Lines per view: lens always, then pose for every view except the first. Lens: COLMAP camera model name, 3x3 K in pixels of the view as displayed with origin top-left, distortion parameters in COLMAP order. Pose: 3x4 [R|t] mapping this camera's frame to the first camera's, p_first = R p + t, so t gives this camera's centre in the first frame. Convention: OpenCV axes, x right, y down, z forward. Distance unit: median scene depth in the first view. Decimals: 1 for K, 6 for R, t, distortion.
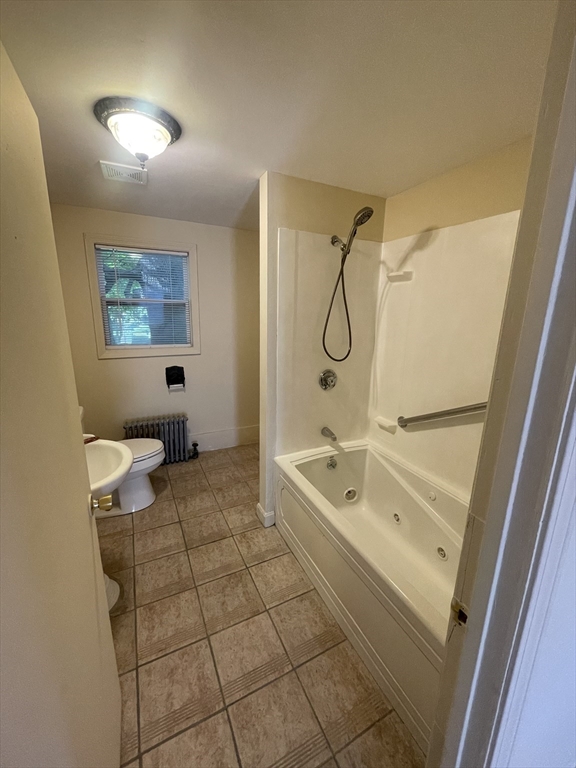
lens RADIAL K [[313.4, 0, 287.0], [0, 313.4, 381.0], [0, 0, 1]] dist [-0.000621, -0.000380]
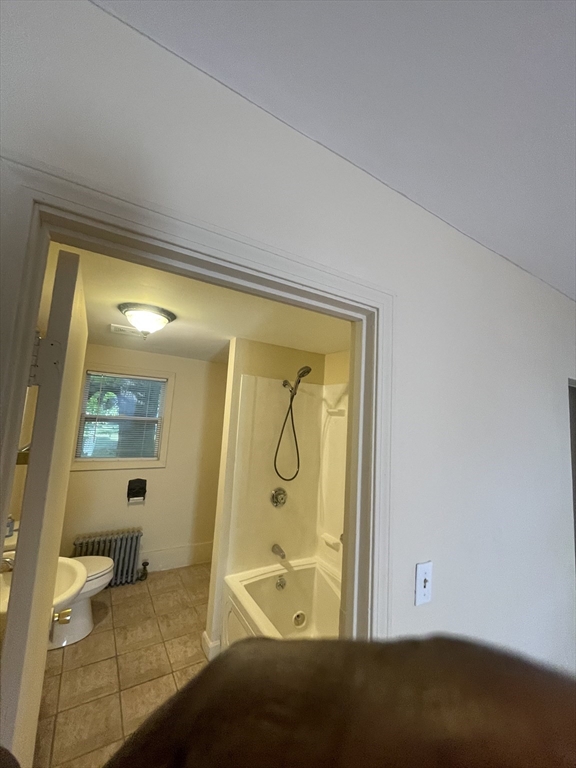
lens RADIAL K [[313.4, 0, 288.4], [0, 313.4, 380.7], [0, 0, 1]] dist [-0.000621, -0.000380]
pose [[0.994257, 0.052669, 0.093160, 0.037297], [-0.019201, 0.944181, -0.328868, -0.029746], [-0.105281, 0.325190, 0.939770, -0.199099]]
